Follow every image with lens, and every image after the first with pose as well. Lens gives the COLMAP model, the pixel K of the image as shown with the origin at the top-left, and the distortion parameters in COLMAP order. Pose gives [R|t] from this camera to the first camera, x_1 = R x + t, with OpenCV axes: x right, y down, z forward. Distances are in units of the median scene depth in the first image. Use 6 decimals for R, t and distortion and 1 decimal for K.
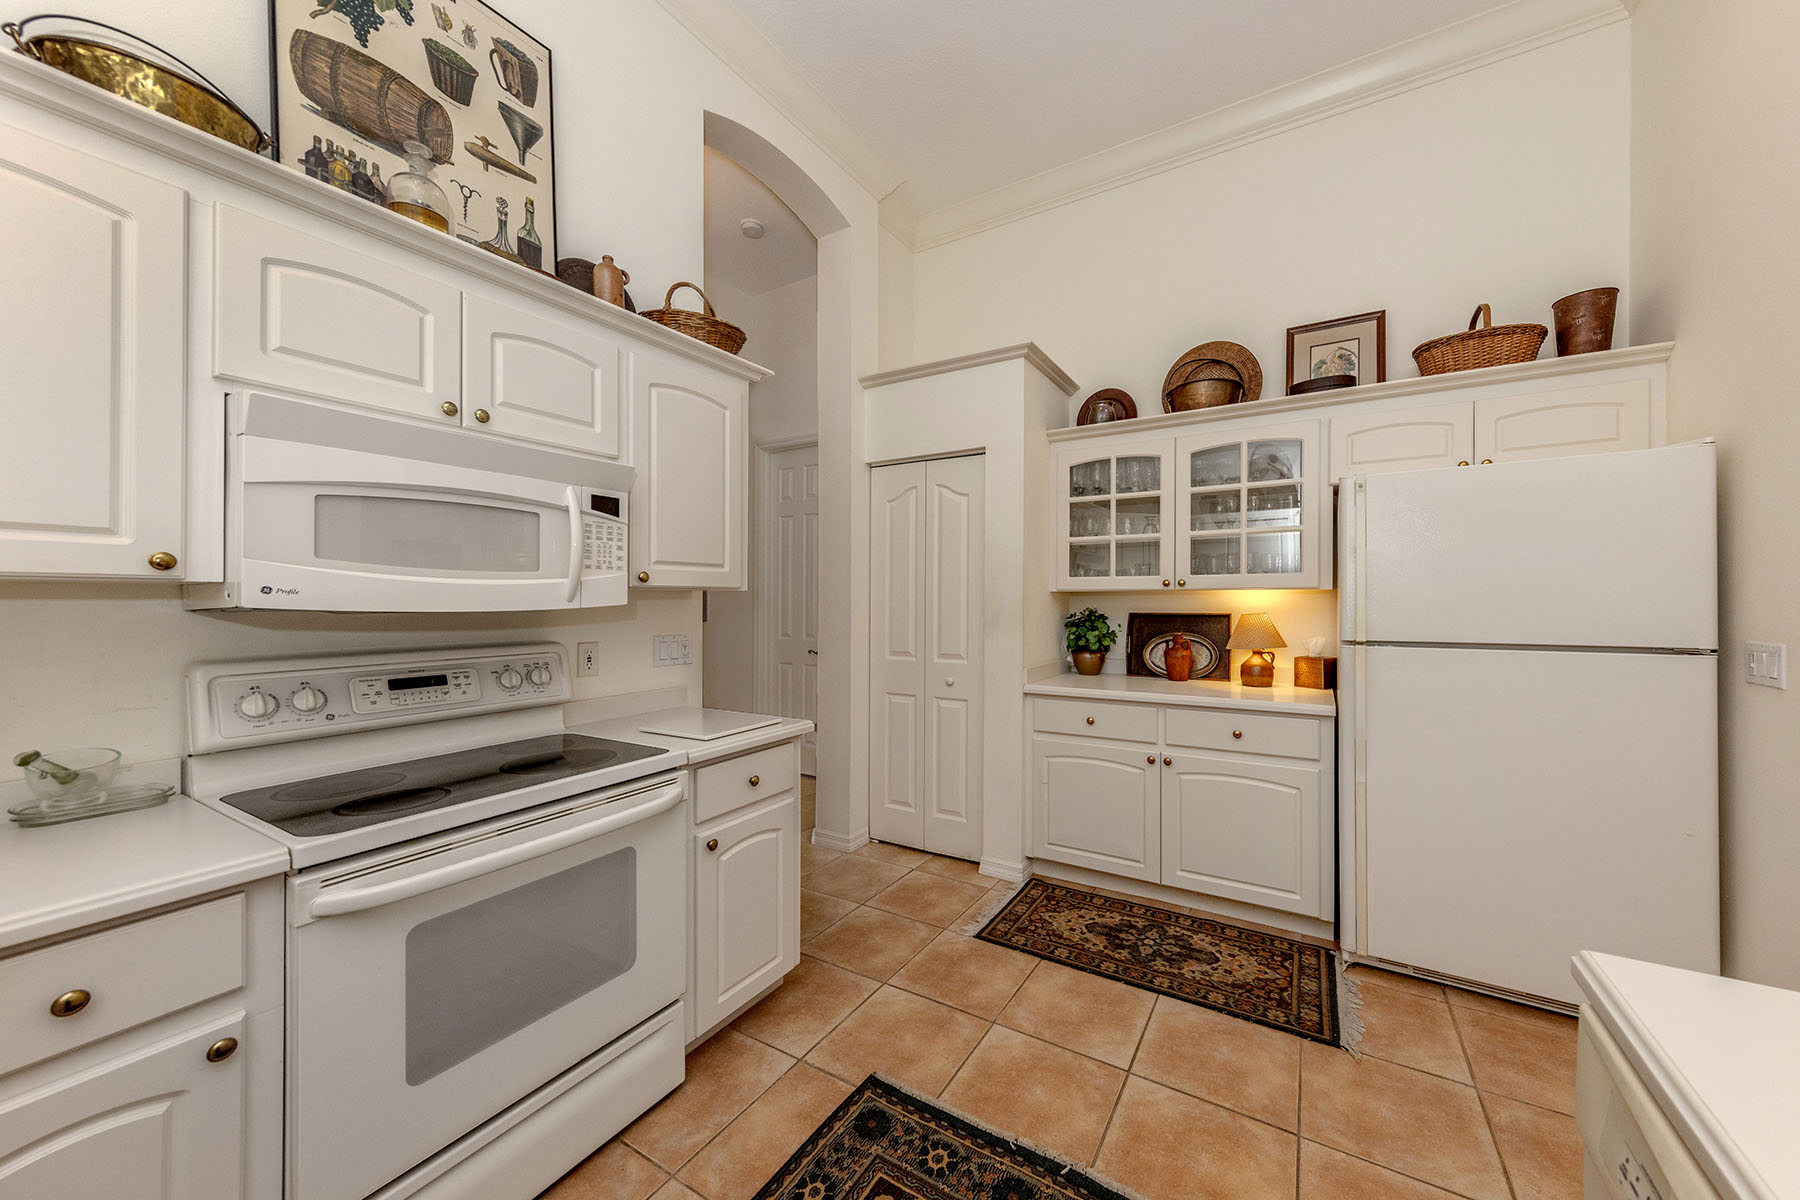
lens RADIAL K [[618.9, 0, 935.9], [0, 618.9, 595.6], [0, 0, 1]] dist [0.000601, -0.000029]
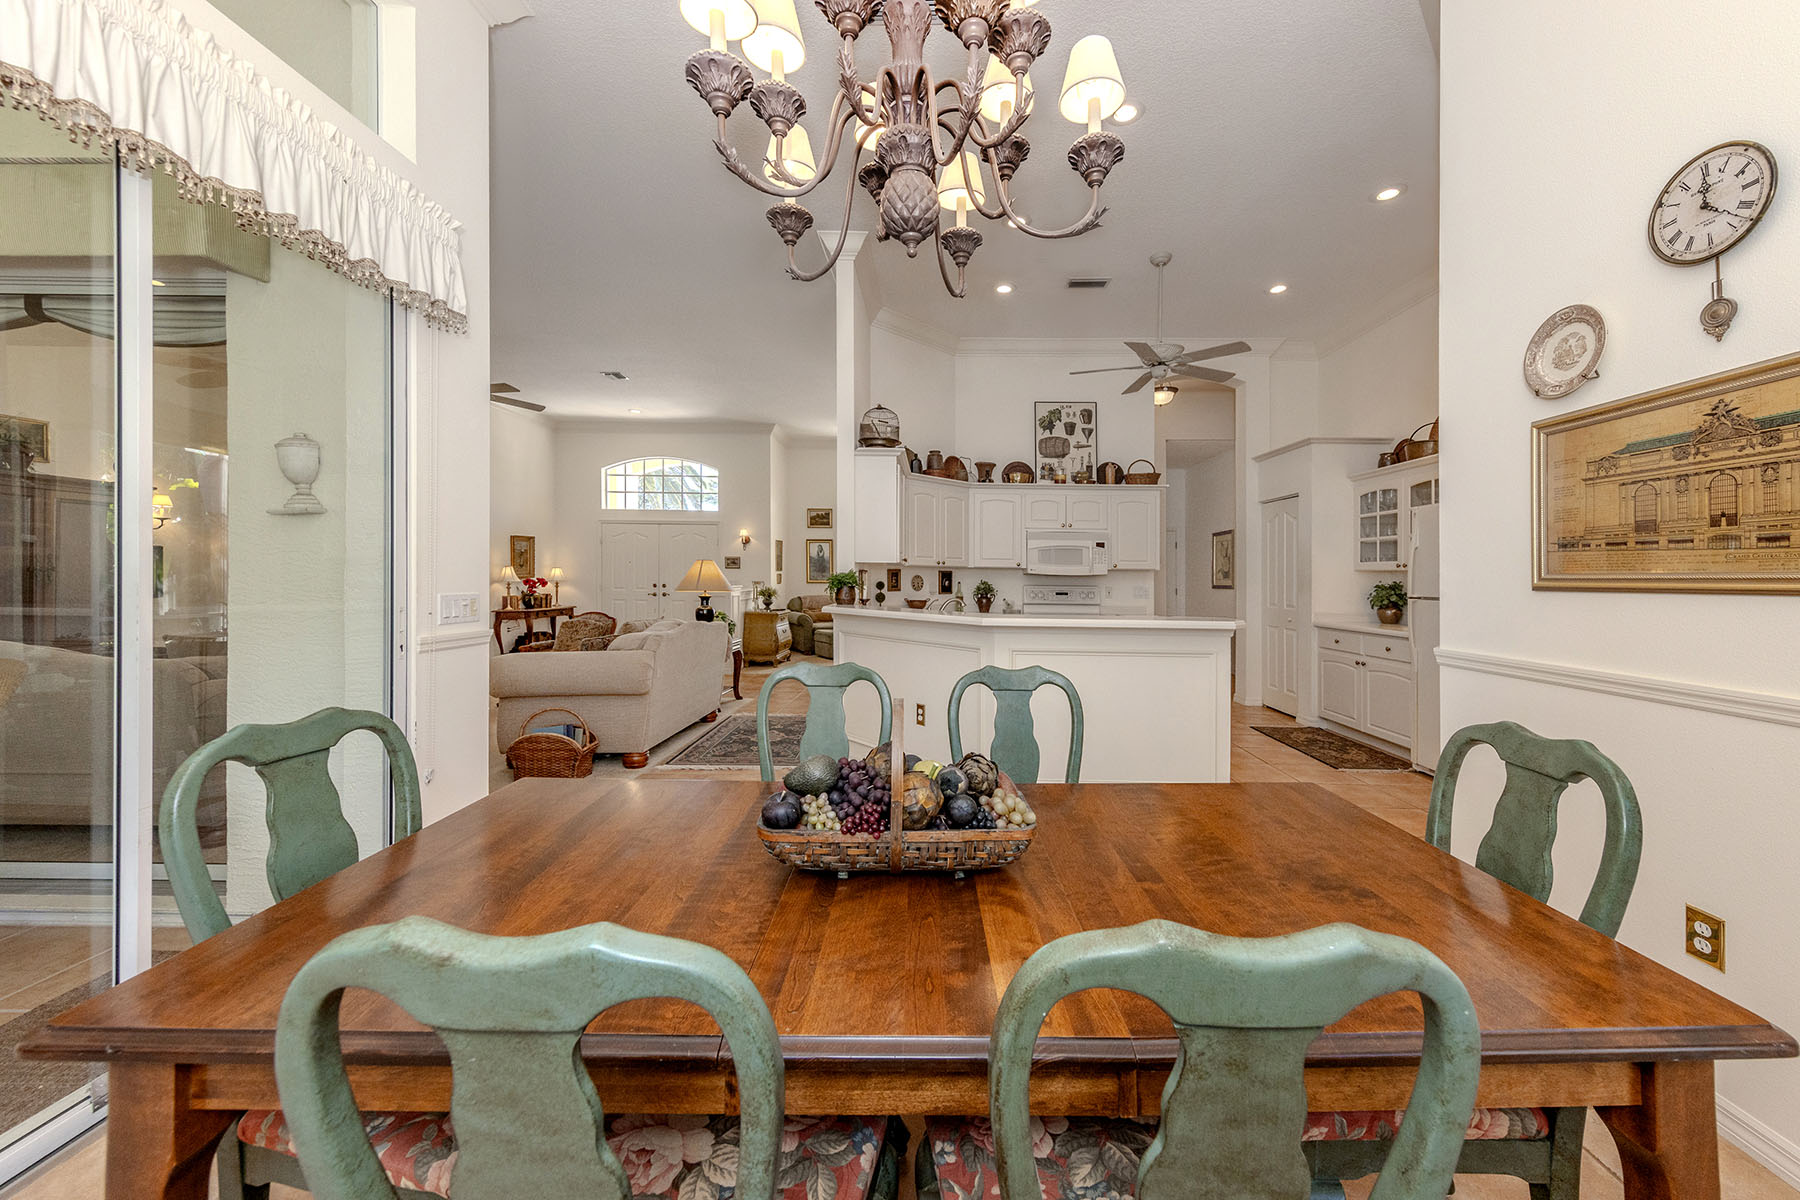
lens RADIAL K [[562.4, 0, 956.3], [0, 562.4, 581.3], [0, 0, 1]] dist [0.000793, 0.000003]
pose [[0.511066, 0.013097, -0.859442, 1.618143], [-0.011089, 0.999901, 0.008643, 0.032751], [0.859470, 0.005114, 0.511161, -1.179618]]
